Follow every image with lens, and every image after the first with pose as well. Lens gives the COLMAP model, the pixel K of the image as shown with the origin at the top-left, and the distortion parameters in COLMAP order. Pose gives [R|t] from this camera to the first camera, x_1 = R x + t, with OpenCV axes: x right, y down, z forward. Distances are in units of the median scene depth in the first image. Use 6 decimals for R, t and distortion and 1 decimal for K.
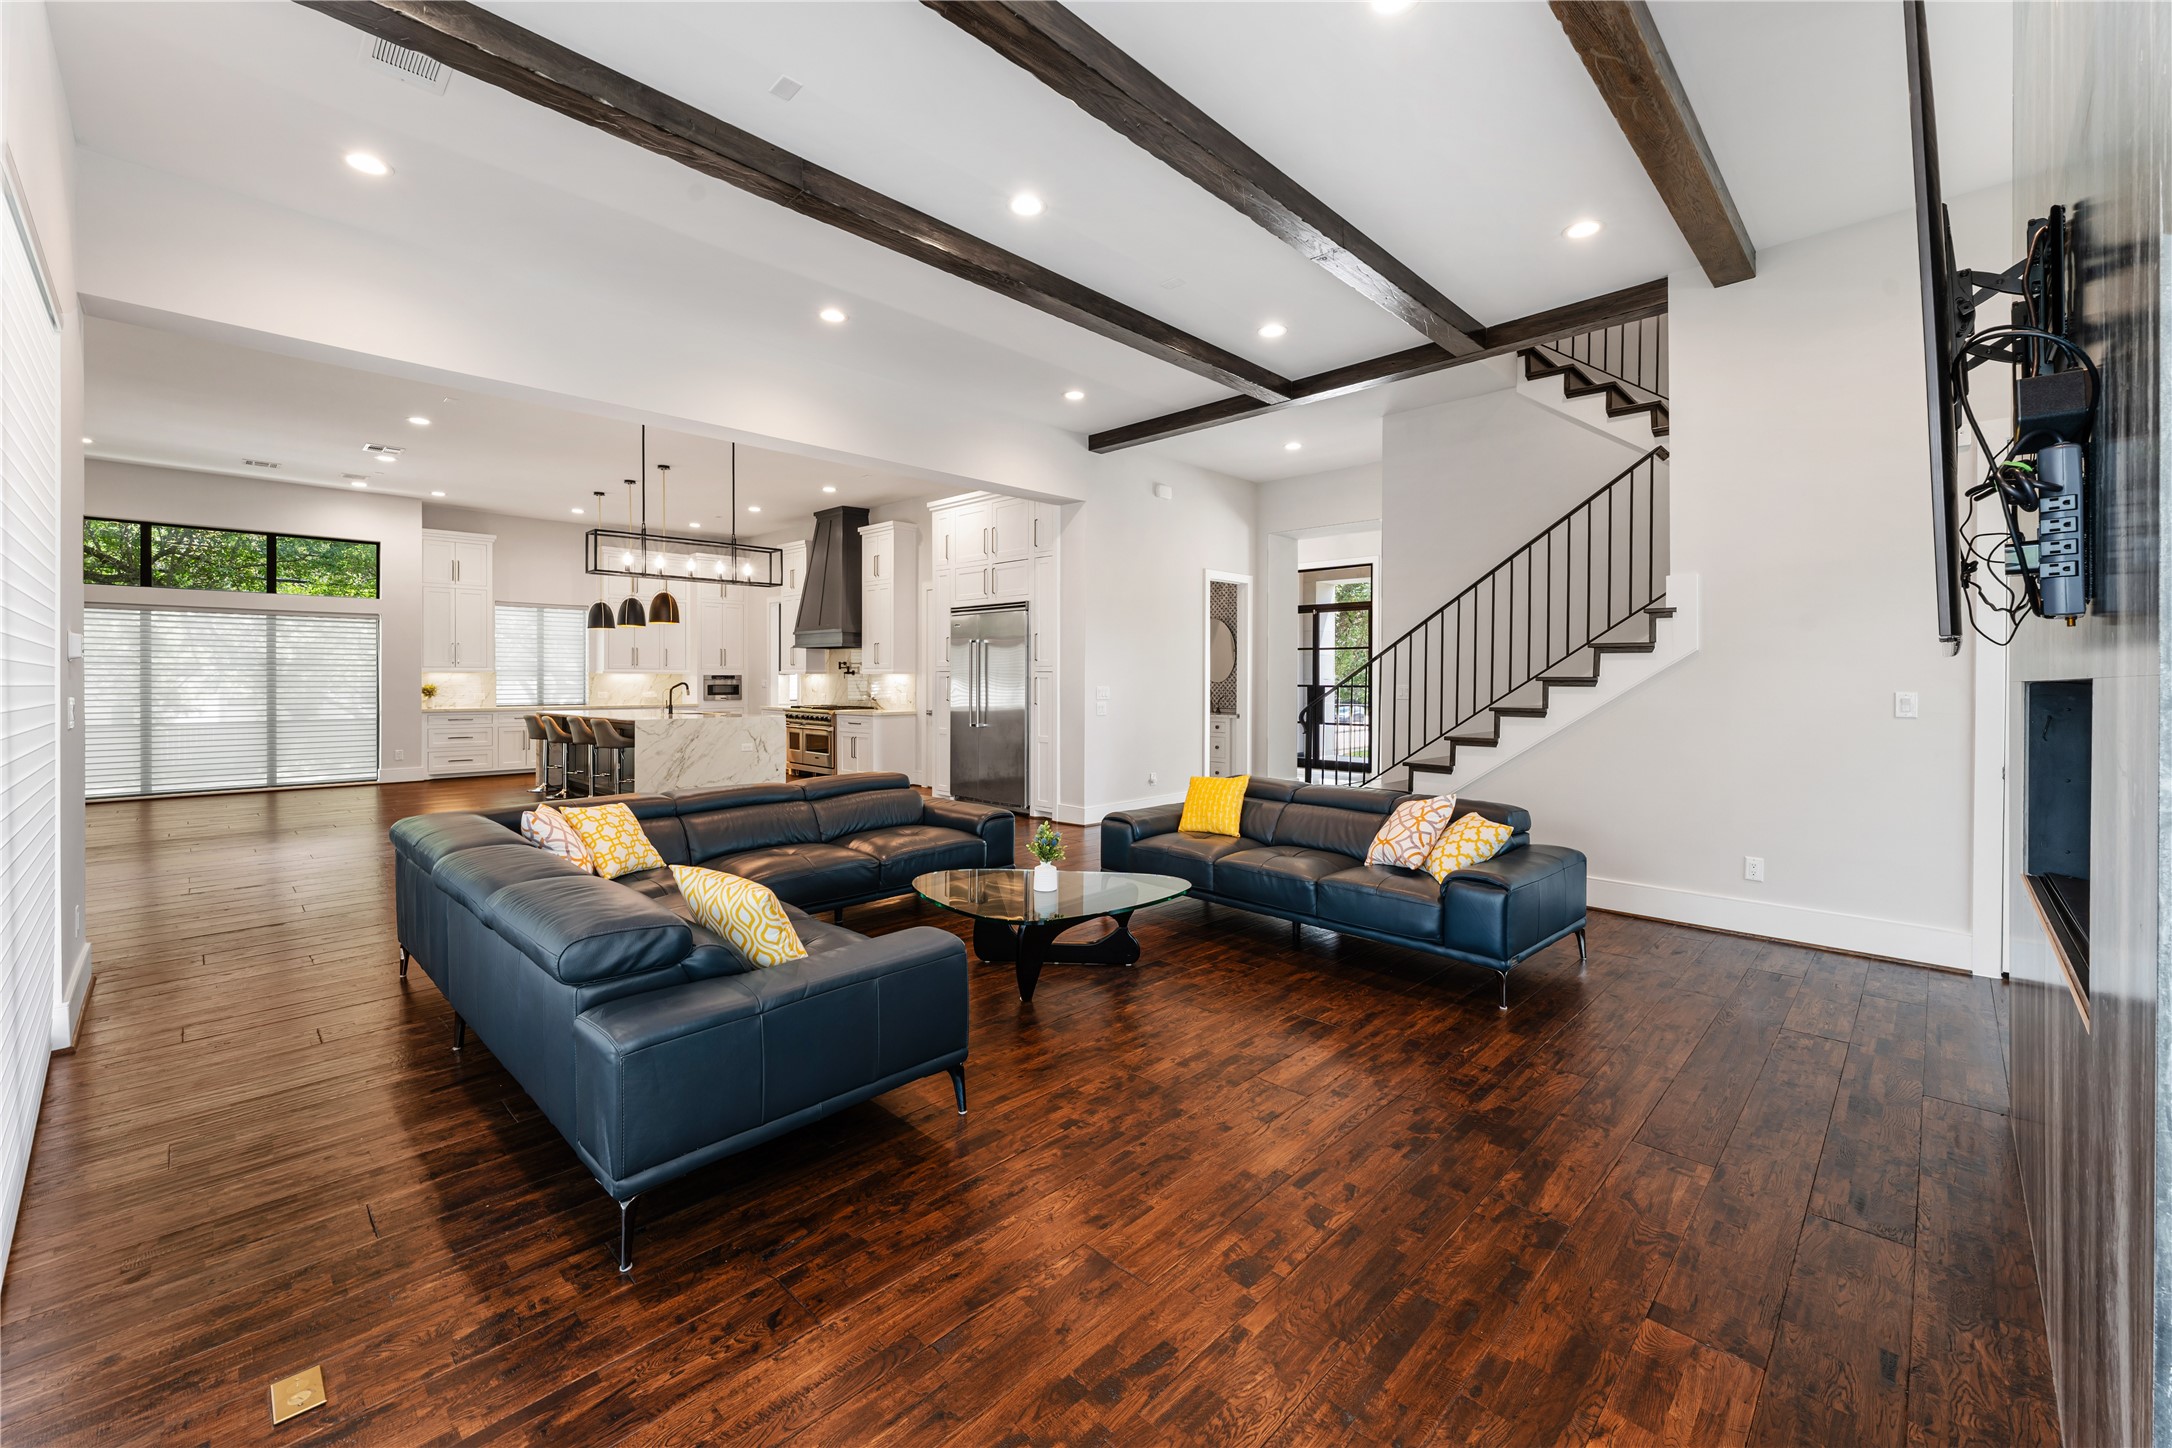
lens RADIAL K [[877.6, 0, 1086.9], [0, 877.6, 684.0], [0, 0, 1]] dist [0.004788, 0.000003]
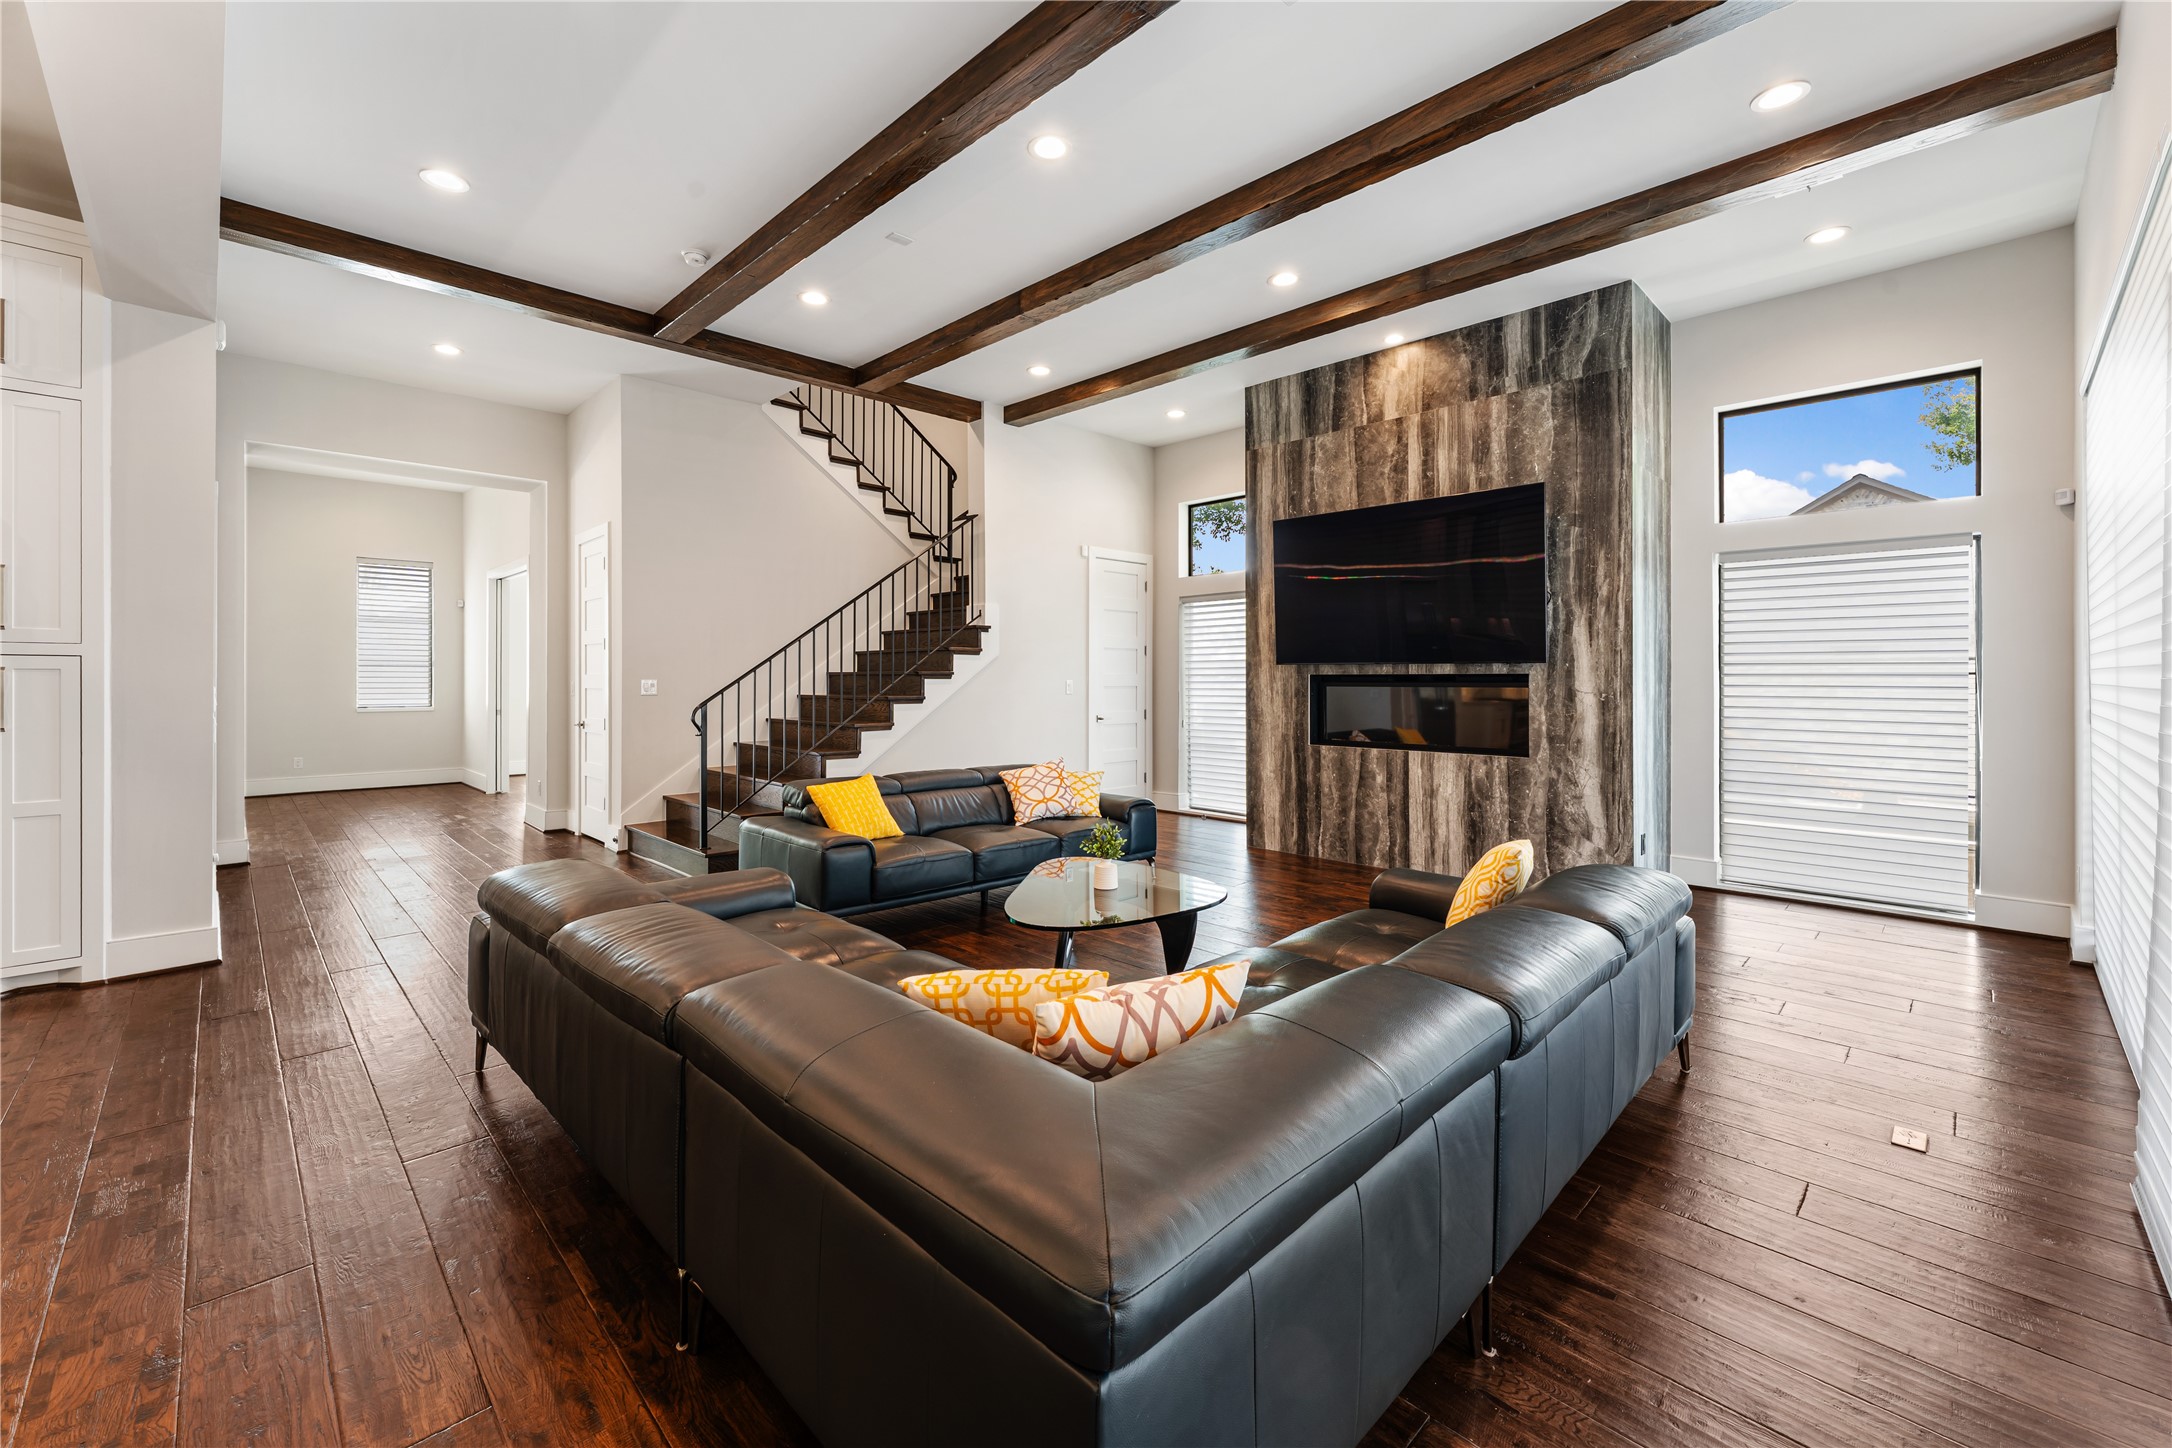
lens RADIAL K [[877.6, 0, 1085.8], [0, 877.6, 668.8], [0, 0, 1]] dist [0.004788, 0.000003]
pose [[0.024412, 0.009801, 0.999654, -0.372554], [0.008606, 0.999913, -0.010013, 0.001857], [-0.999665, 0.008847, 0.024326, 0.363296]]
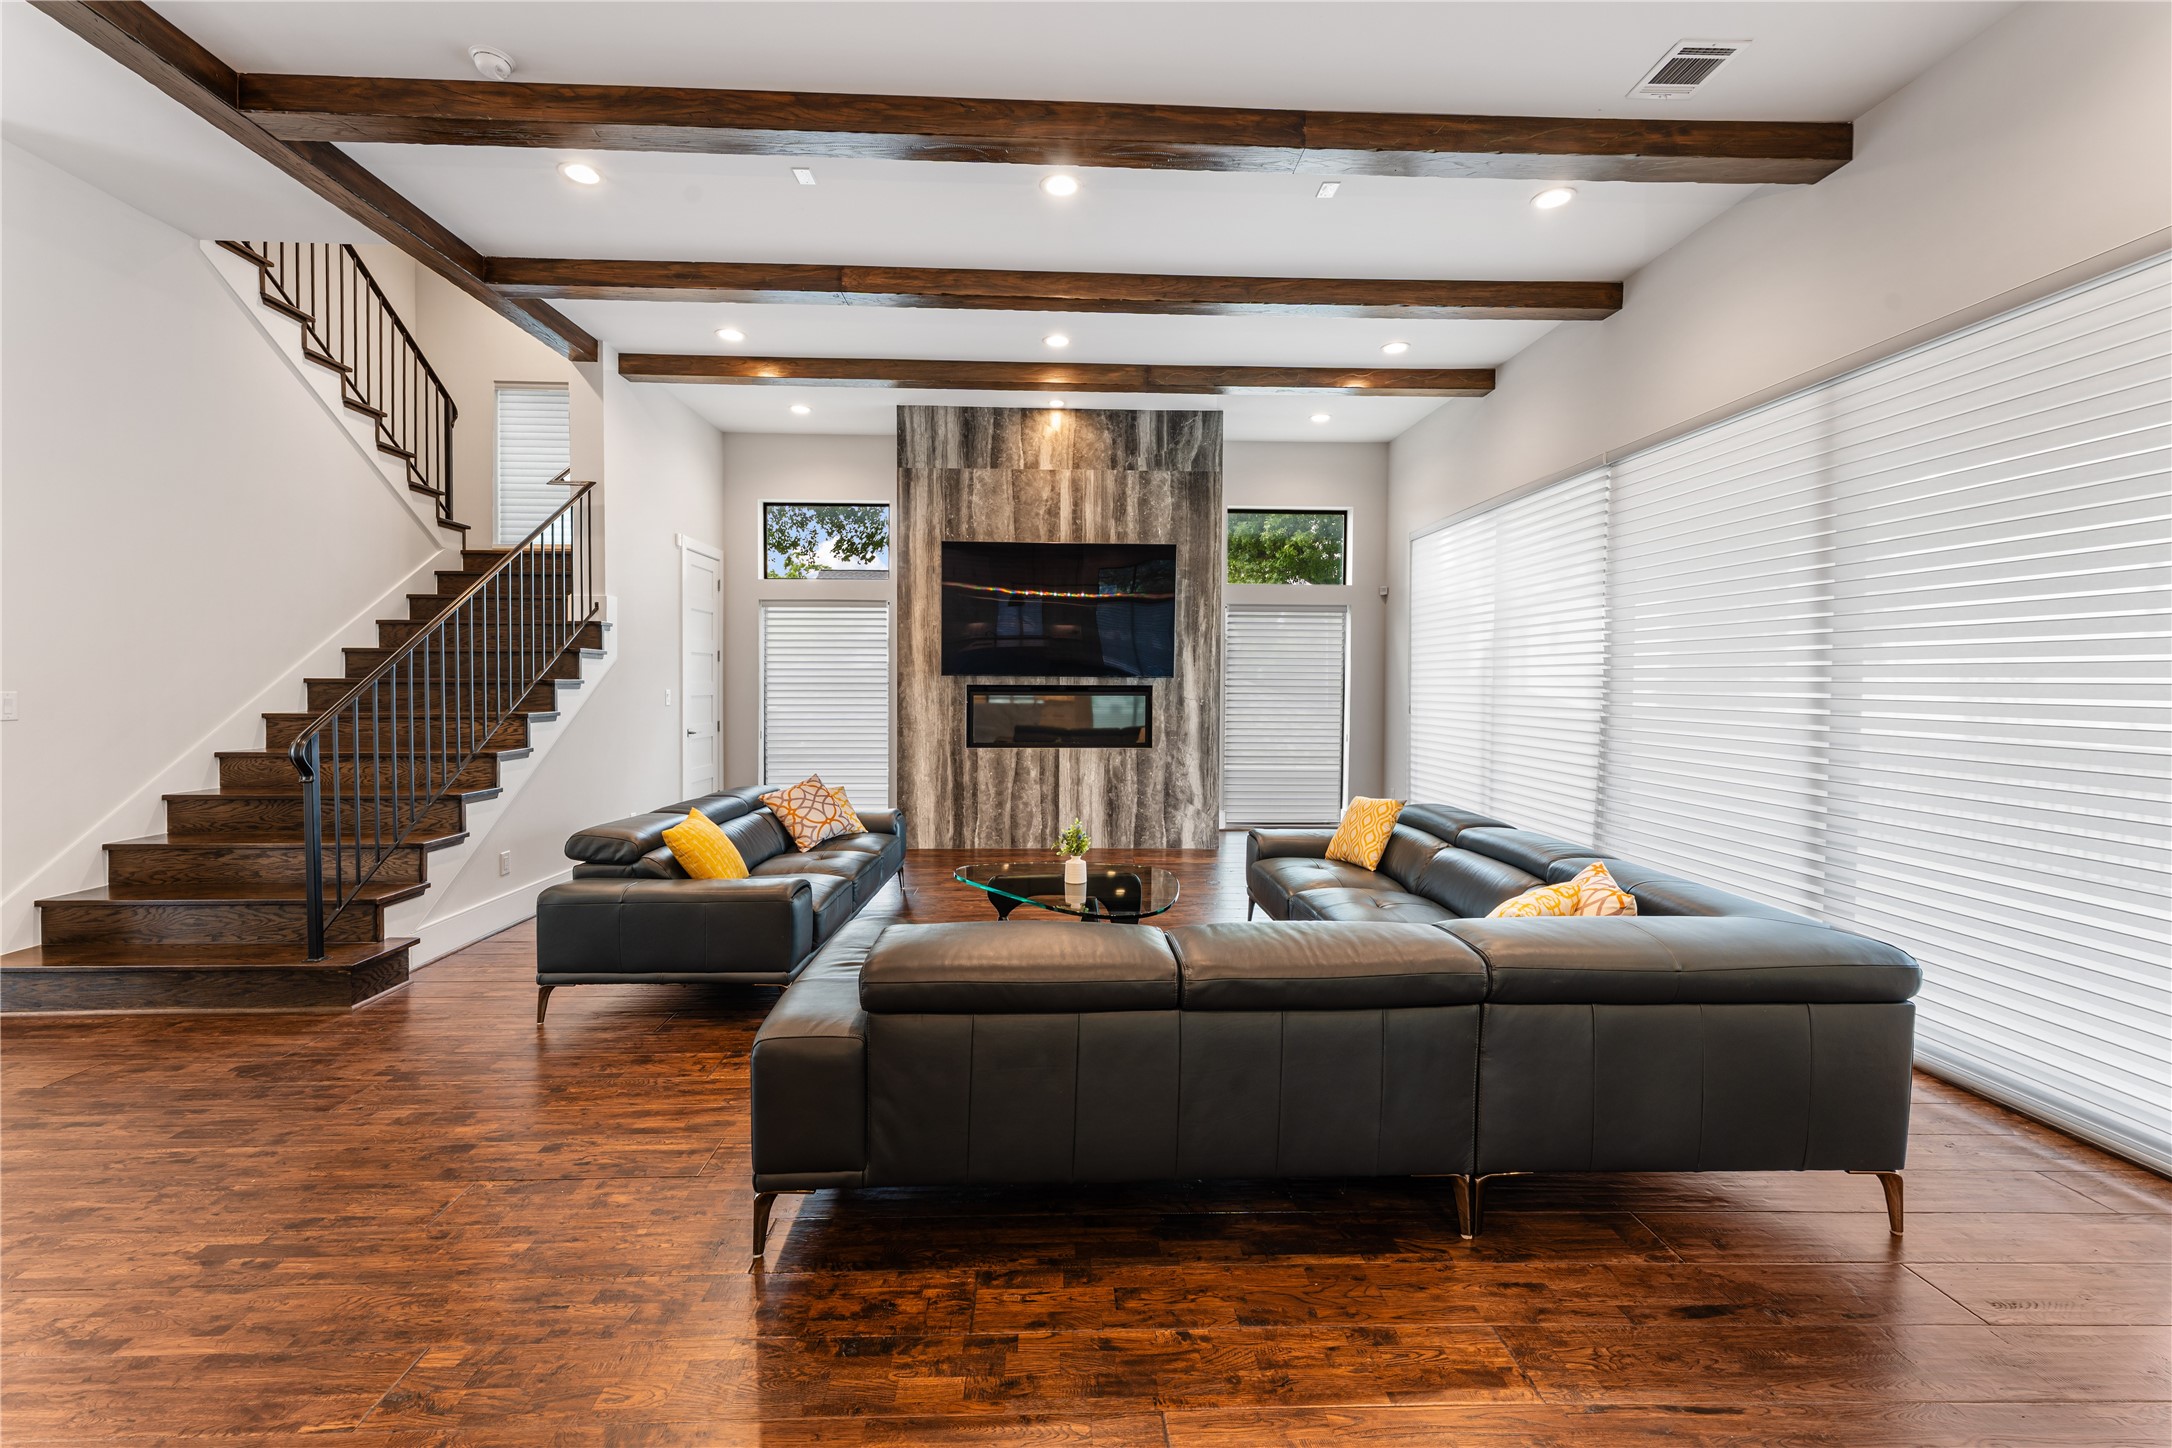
lens RADIAL K [[877.6, 0, 1075.9], [0, 877.6, 704.8], [0, 0, 1]] dist [0.004788, 0.000003]
pose [[-0.713900, -0.021603, 0.699914, -0.295262], [0.000941, 0.999493, 0.031810, -0.004689], [-0.700247, 0.023368, -0.713518, 0.631552]]
